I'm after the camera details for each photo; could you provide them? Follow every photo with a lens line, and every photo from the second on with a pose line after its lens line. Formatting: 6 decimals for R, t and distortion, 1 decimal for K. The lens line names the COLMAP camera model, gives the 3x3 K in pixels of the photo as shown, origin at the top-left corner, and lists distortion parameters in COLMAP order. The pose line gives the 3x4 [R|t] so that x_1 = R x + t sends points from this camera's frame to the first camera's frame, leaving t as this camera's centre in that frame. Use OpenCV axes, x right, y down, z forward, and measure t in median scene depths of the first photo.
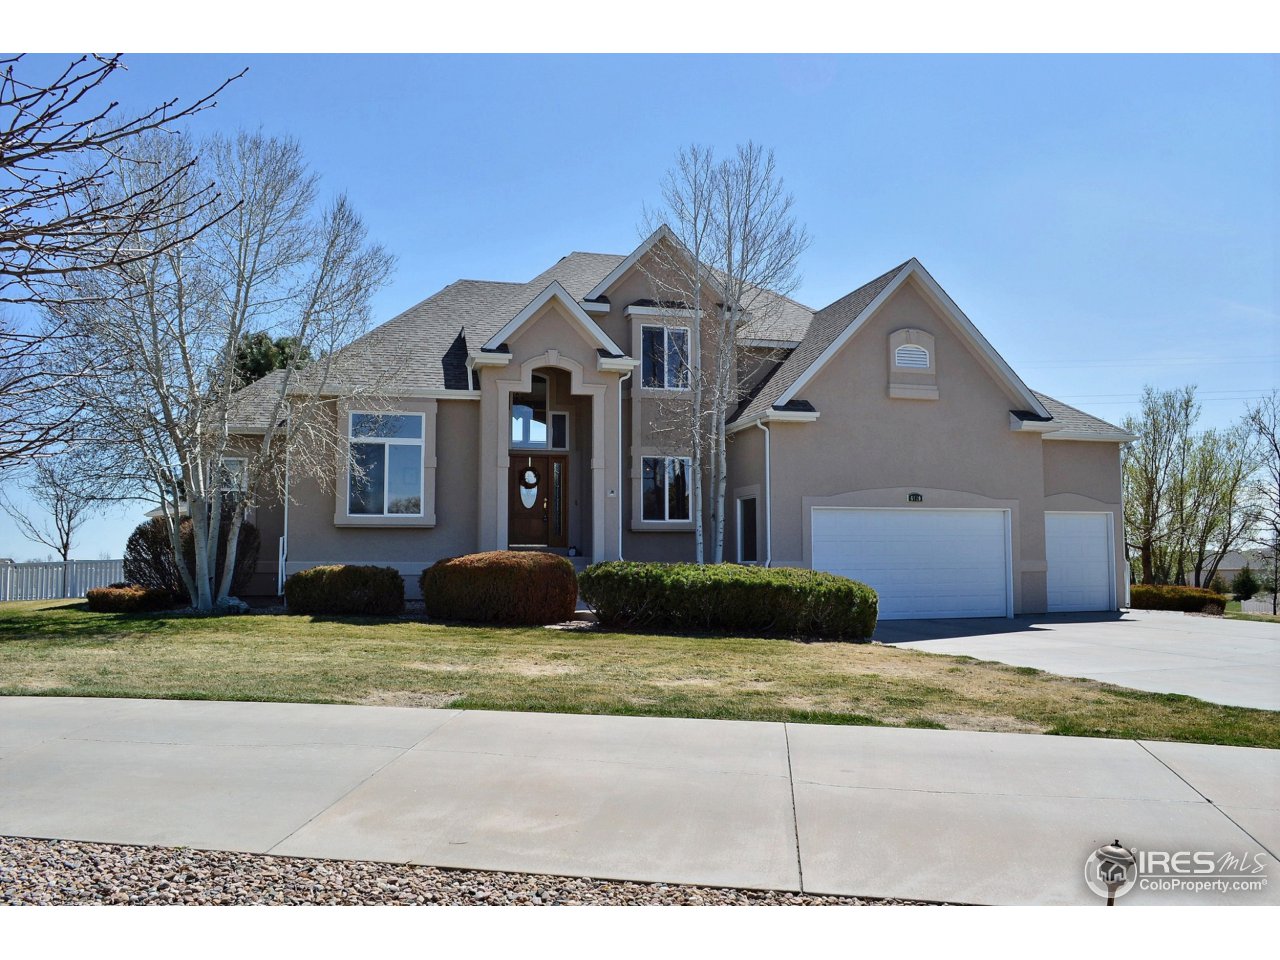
lens RADIAL K [[1031.5, 0, 639.4], [0, 1031.5, 481.9], [0, 0, 1]] dist [-0.076240, -0.005229]
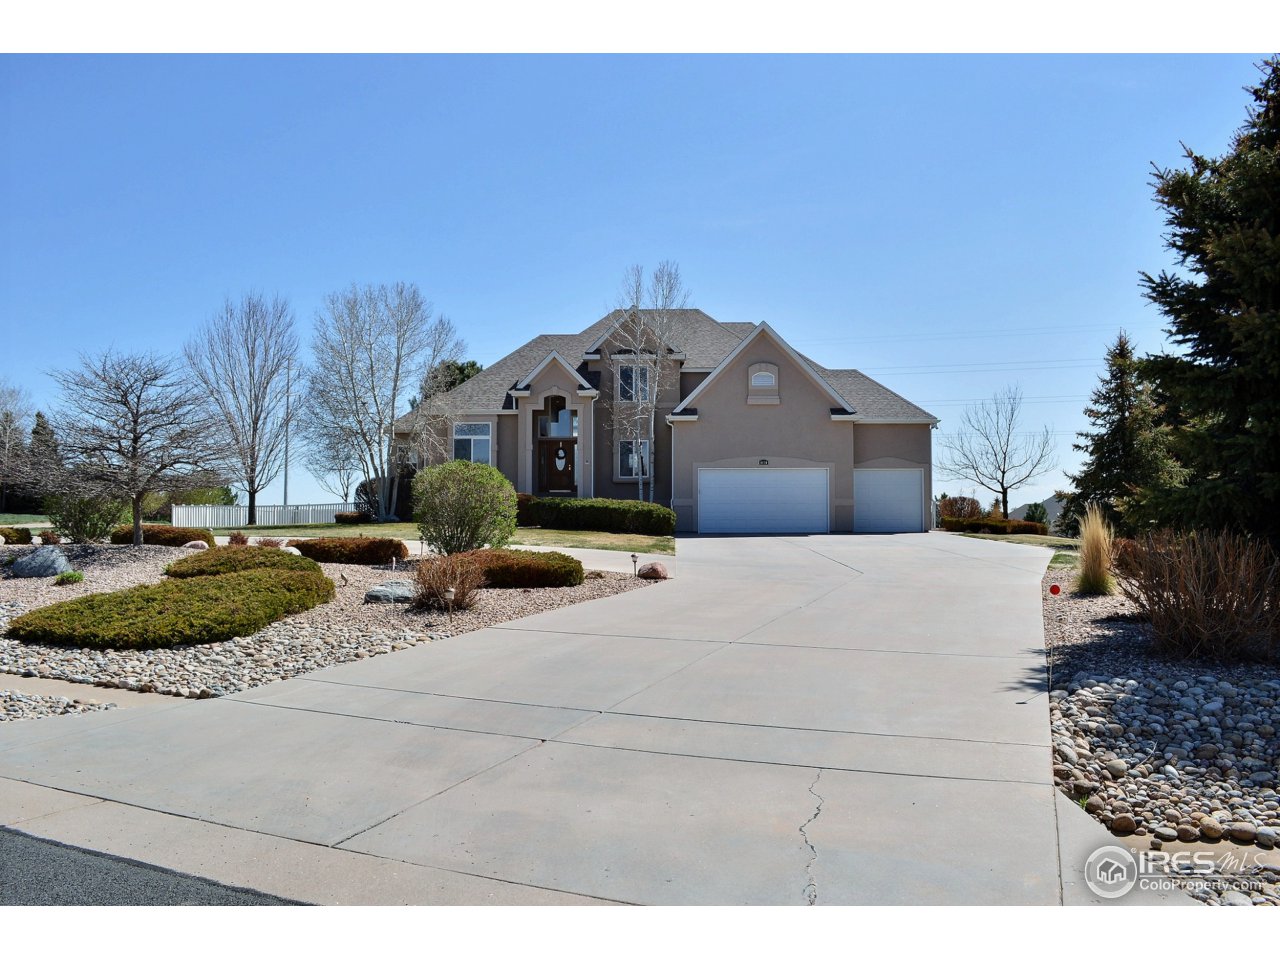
lens RADIAL K [[1031.5, 0, 639.2], [0, 1031.5, 477.8], [0, 0, 1]] dist [-0.076240, -0.005229]
pose [[0.958427, -0.008730, -0.285204, 0.581322], [0.020673, 0.999030, 0.038892, -0.030957], [0.284588, -0.043171, 0.957677, -0.741965]]
